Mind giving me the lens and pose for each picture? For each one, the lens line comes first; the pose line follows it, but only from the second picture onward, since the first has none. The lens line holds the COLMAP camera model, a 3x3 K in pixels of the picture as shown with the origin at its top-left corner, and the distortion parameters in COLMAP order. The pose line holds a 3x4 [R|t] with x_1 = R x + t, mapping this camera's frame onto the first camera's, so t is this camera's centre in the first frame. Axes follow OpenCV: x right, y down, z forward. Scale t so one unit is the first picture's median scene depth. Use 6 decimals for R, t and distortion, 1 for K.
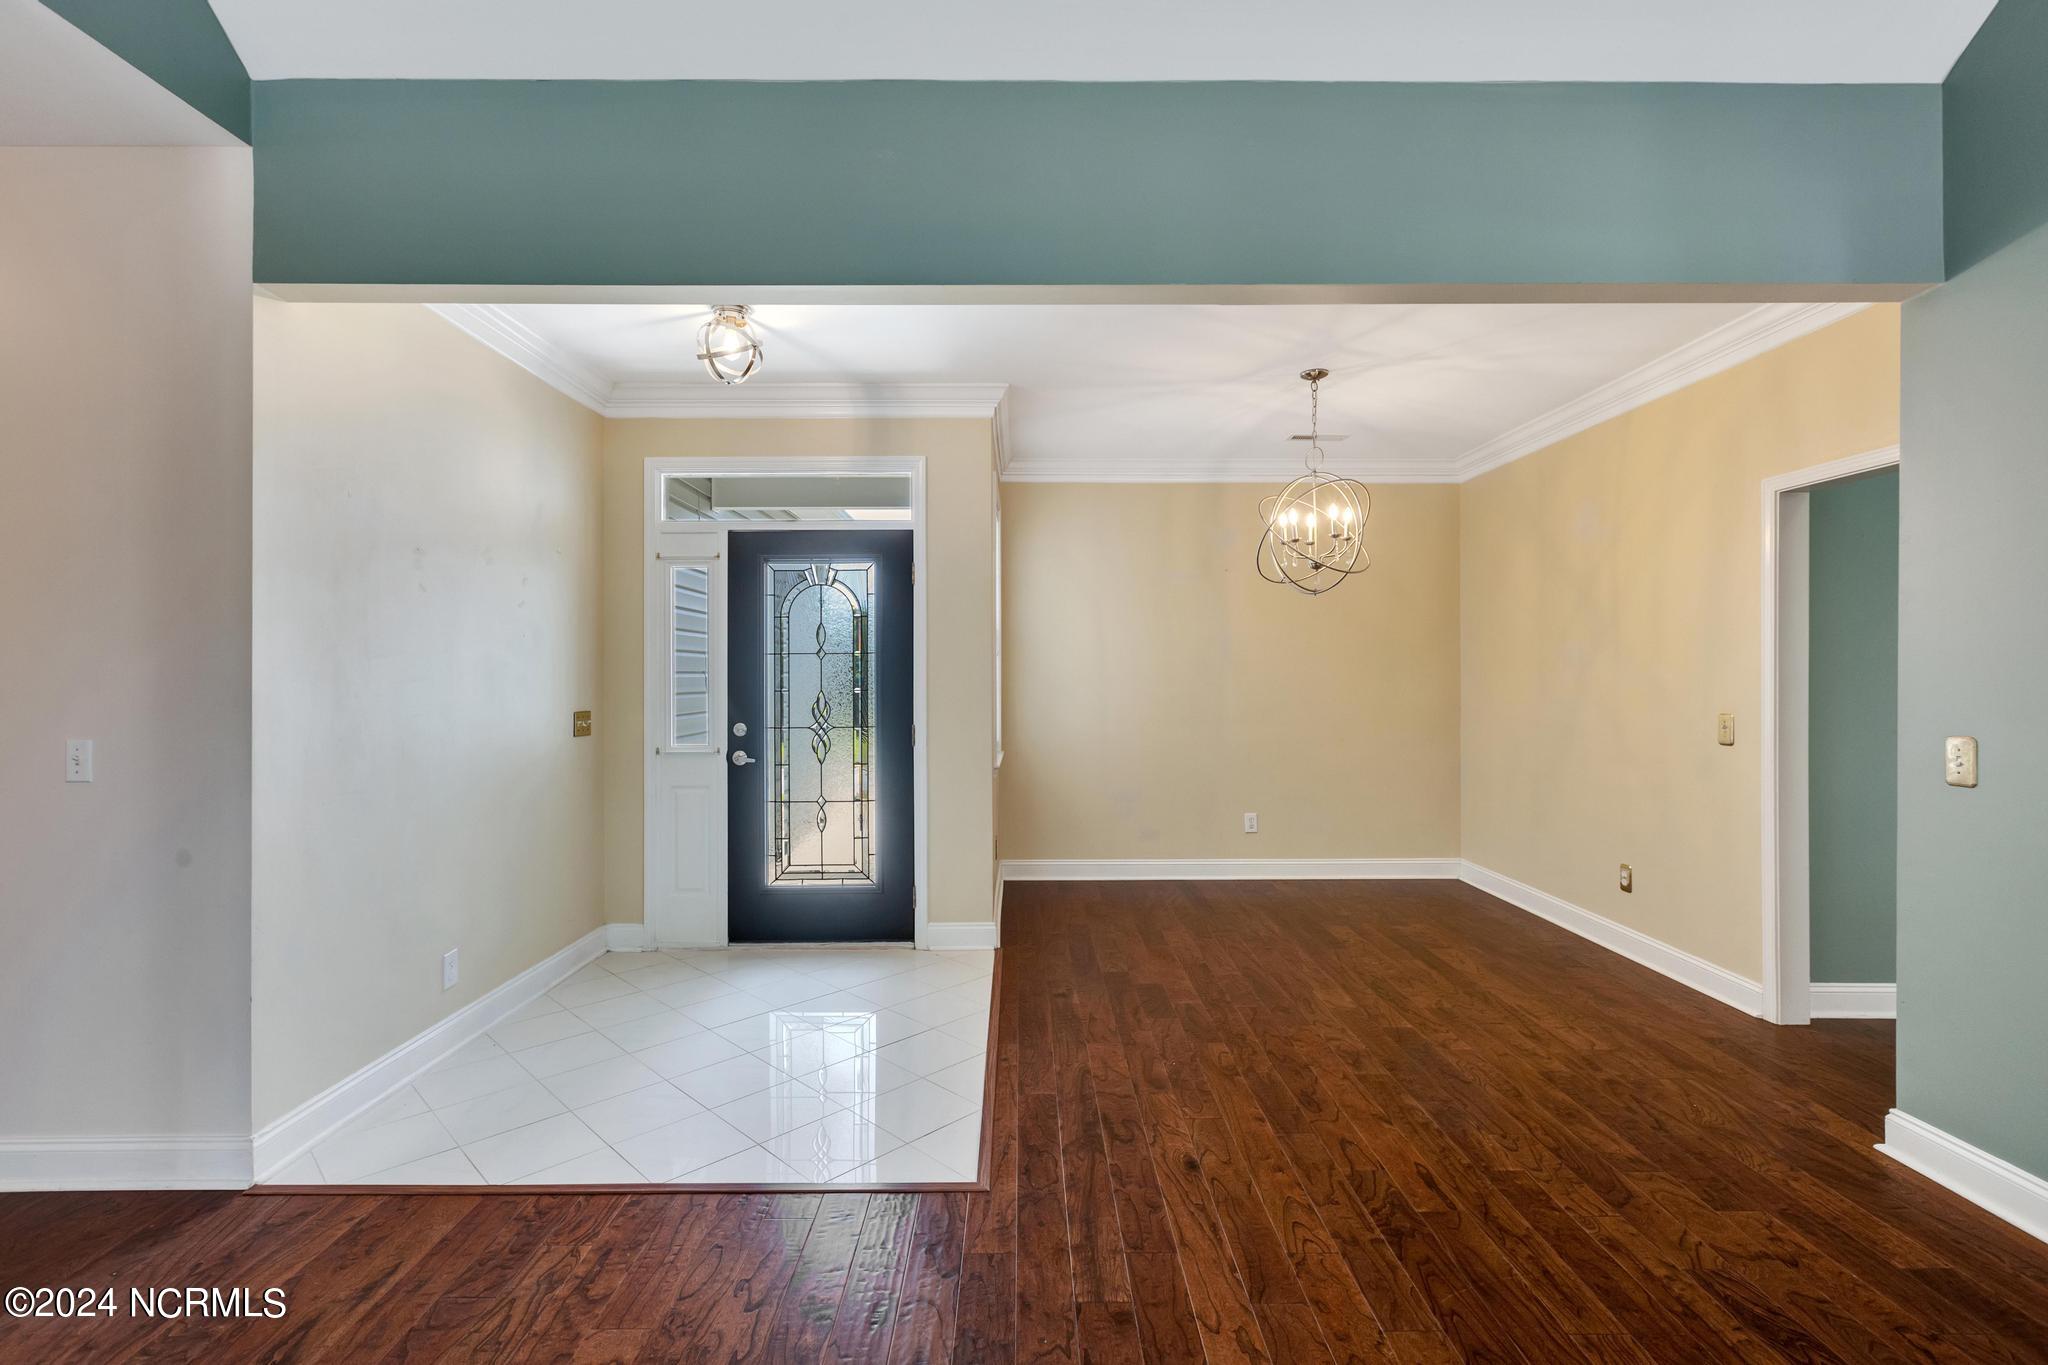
lens RADIAL K [[920.0, 0, 1027.3], [0, 920.0, 678.1], [0, 0, 1]] dist [-0.001798, -0.000148]
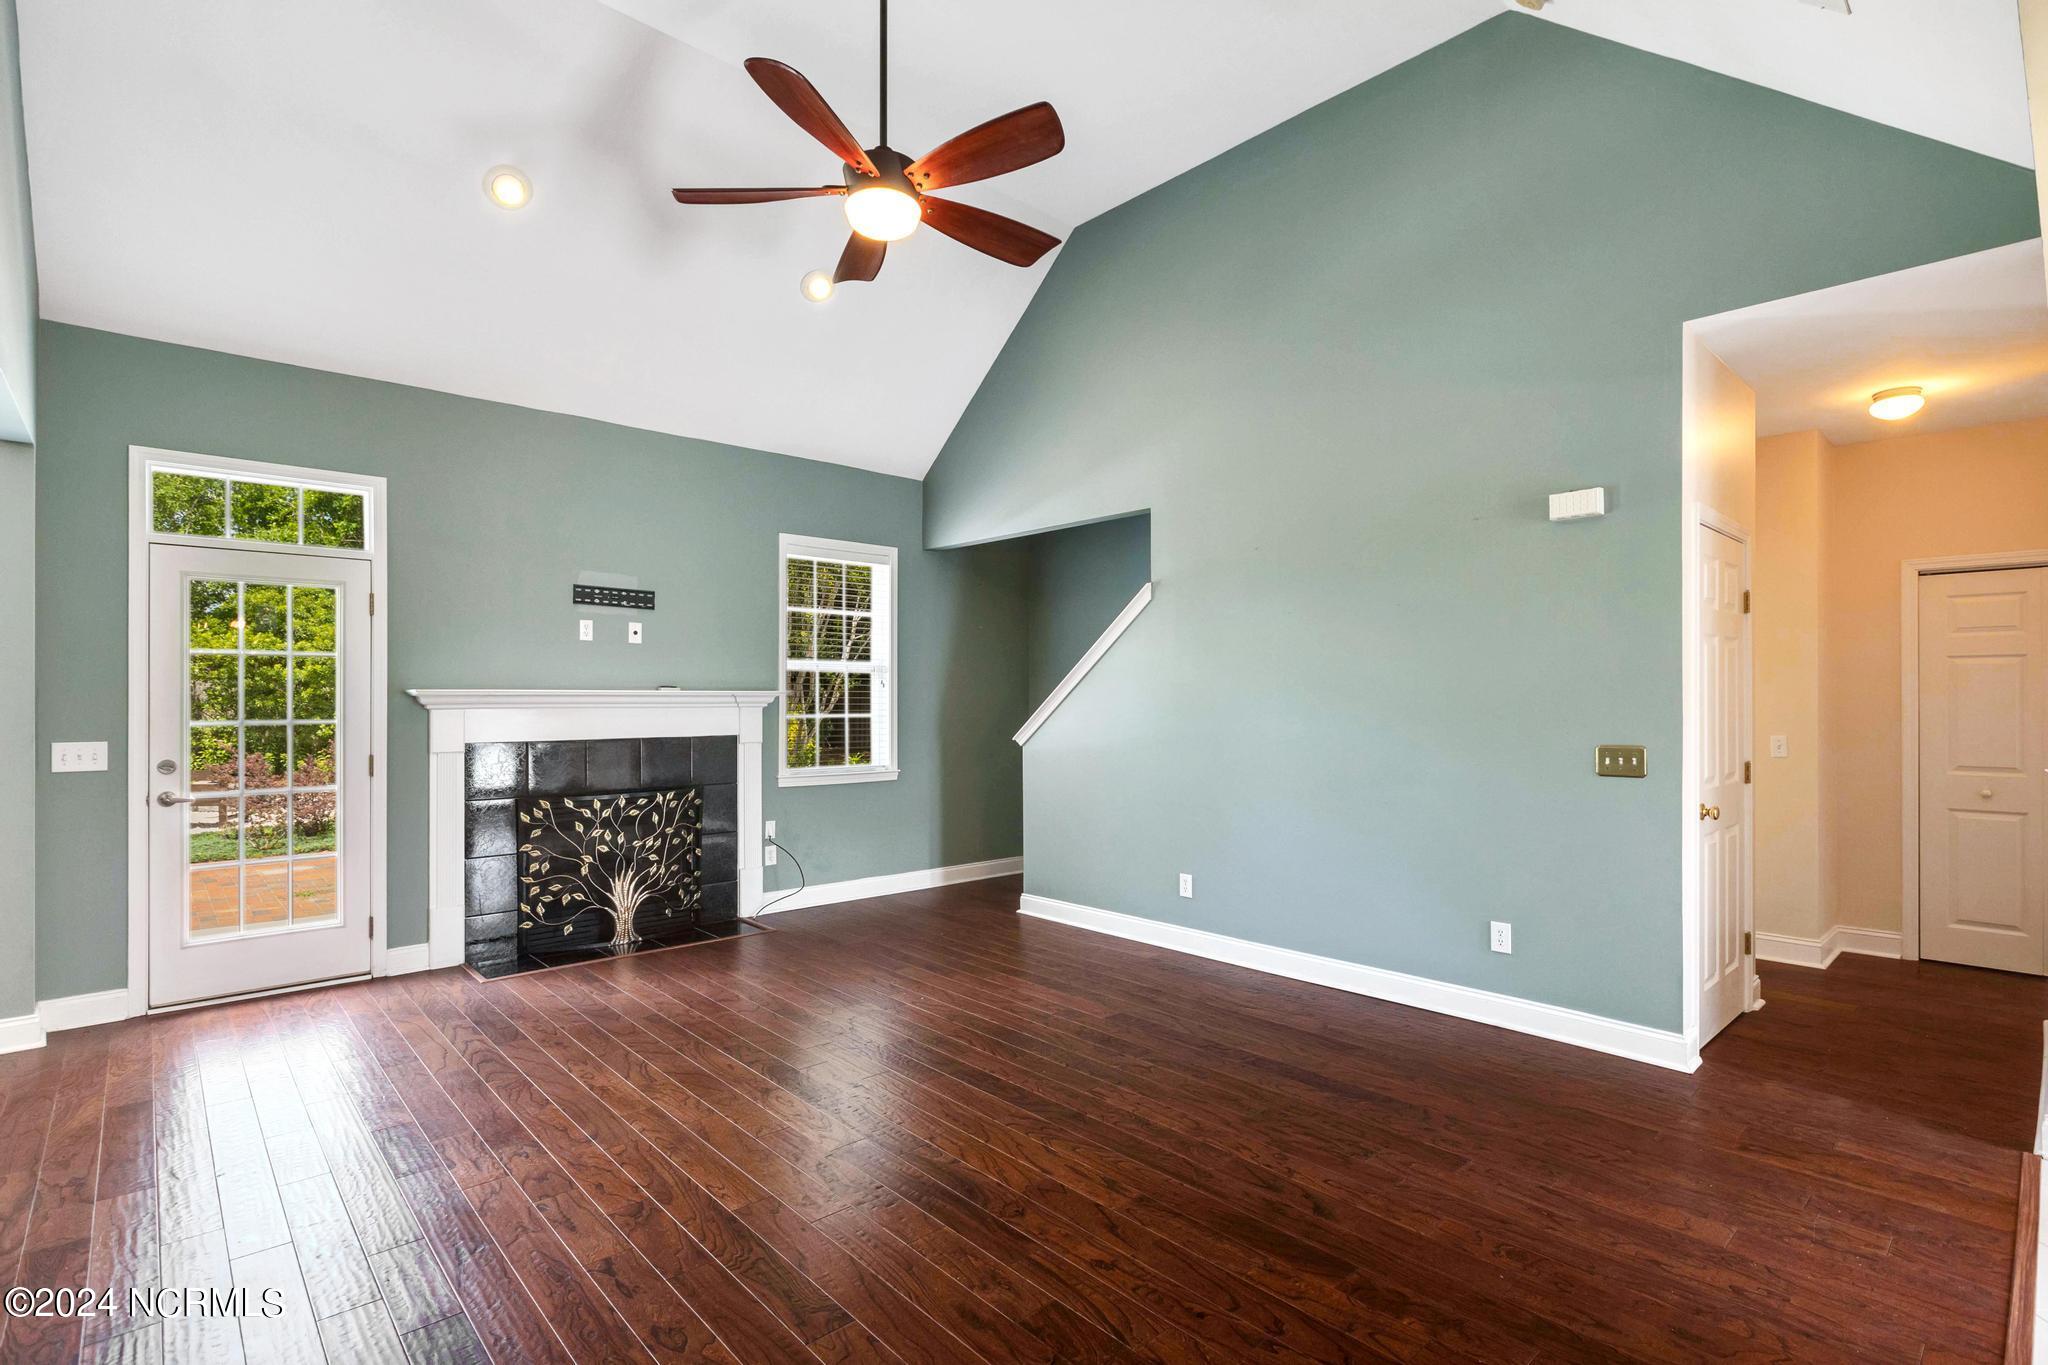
lens RADIAL K [[964.0, 0, 1031.0], [0, 964.0, 694.6], [0, 0, 1]] dist [-0.002485, 0.000092]
pose [[-0.735012, -0.002376, -0.678050, 0.754437], [-0.006862, 0.999969, 0.003935, -0.010808], [0.678020, 0.007545, -0.735005, 0.879319]]
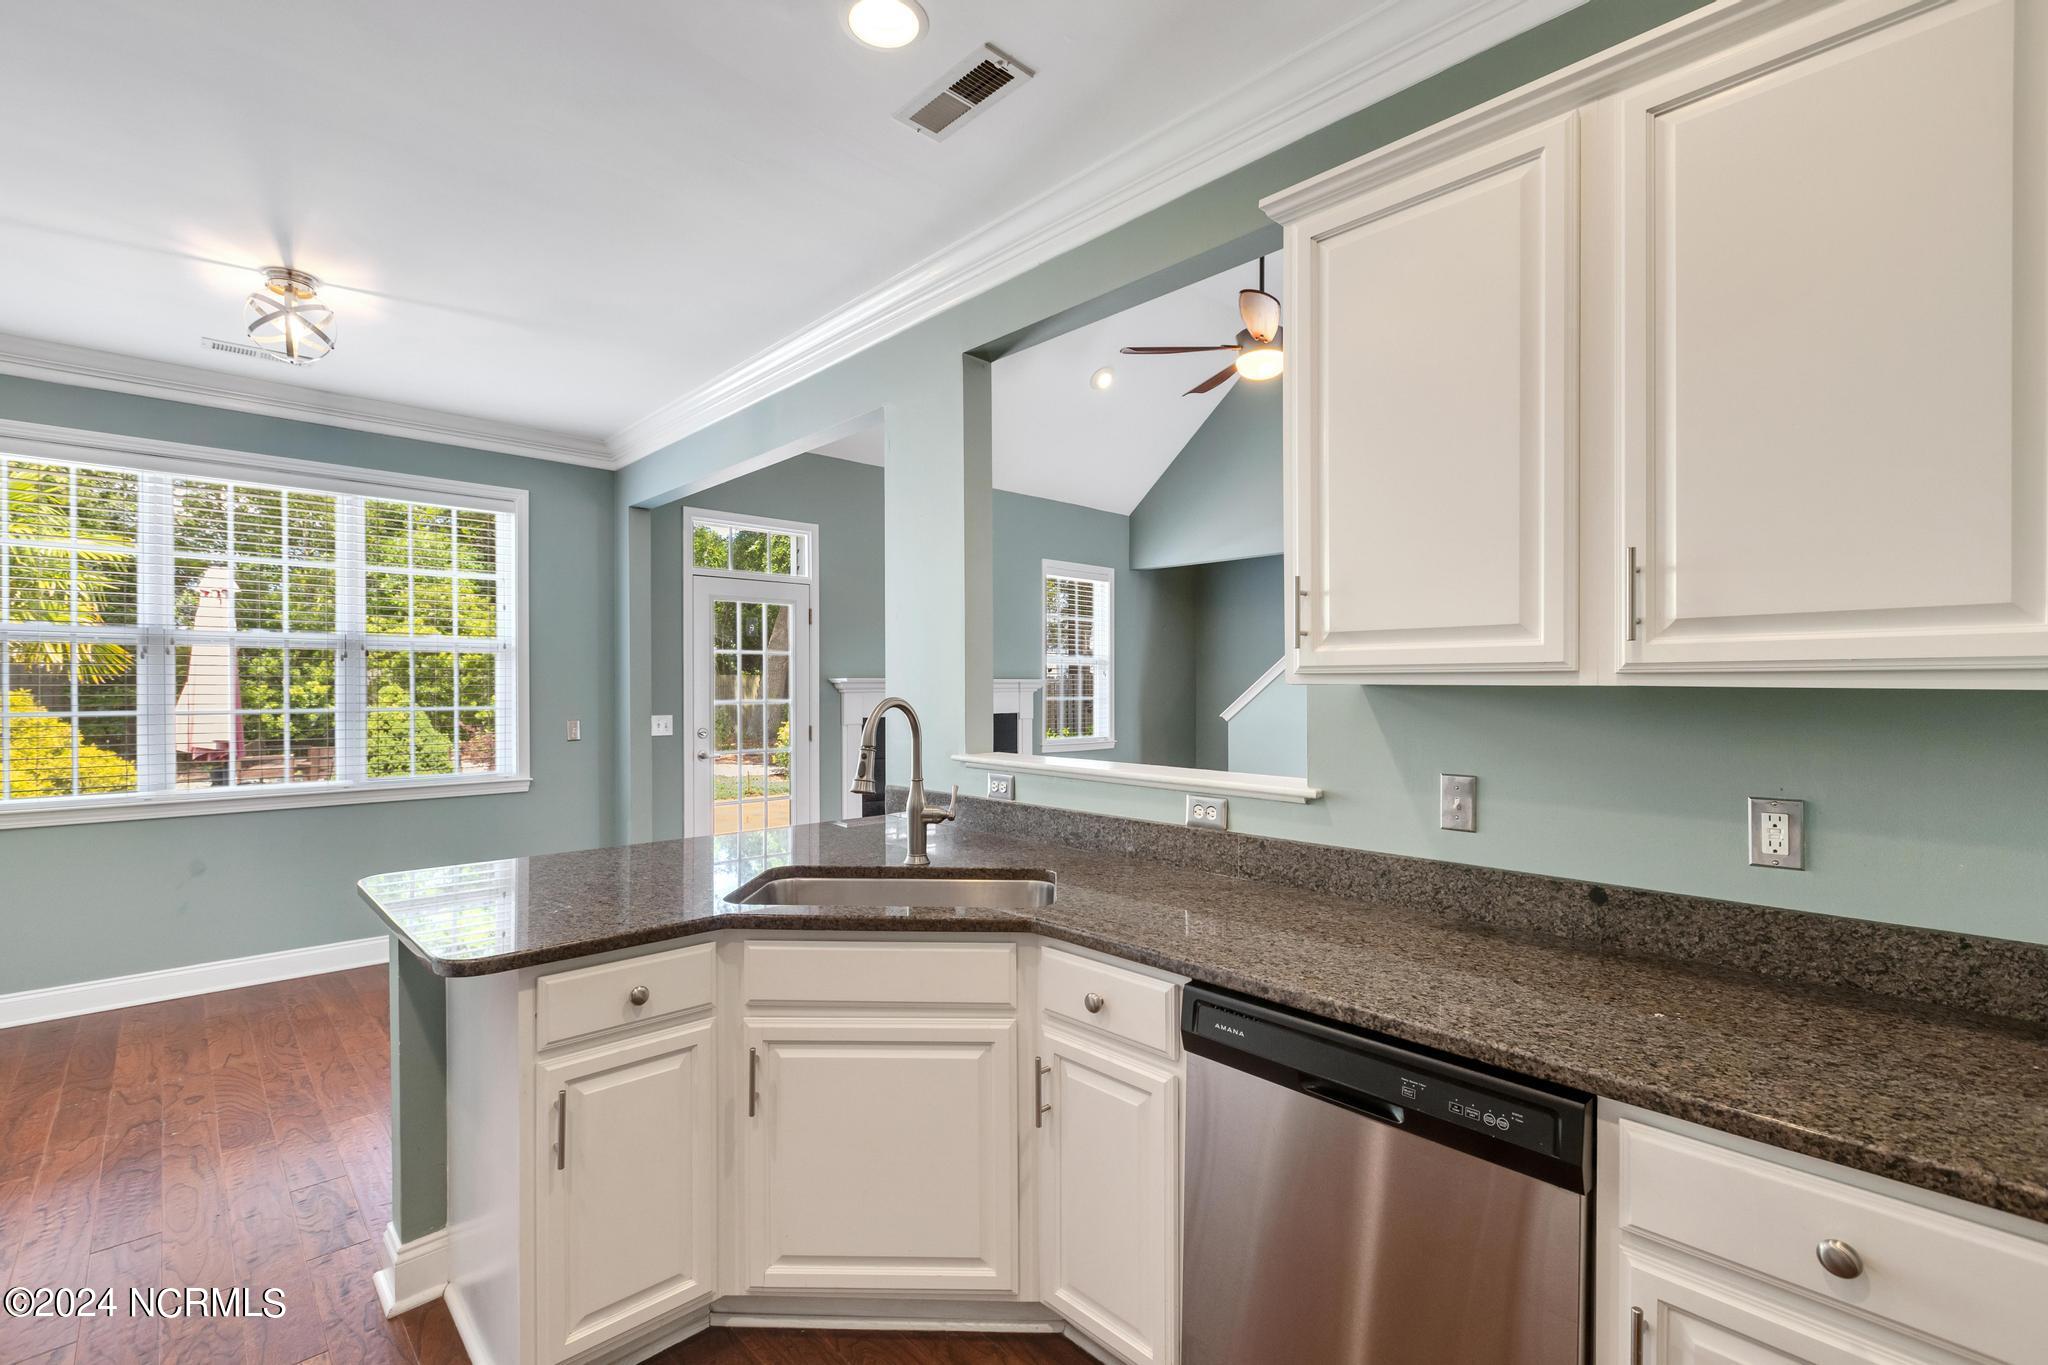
lens RADIAL K [[917.9, 0, 1034.6], [0, 917.9, 685.7], [0, 0, 1]] dist [0.007623, -0.000065]
pose [[-0.727434, 0.000313, -0.686177, 1.581997], [-0.007080, 0.999943, 0.007962, -0.009087], [0.686141, 0.010650, -0.727391, 0.856027]]
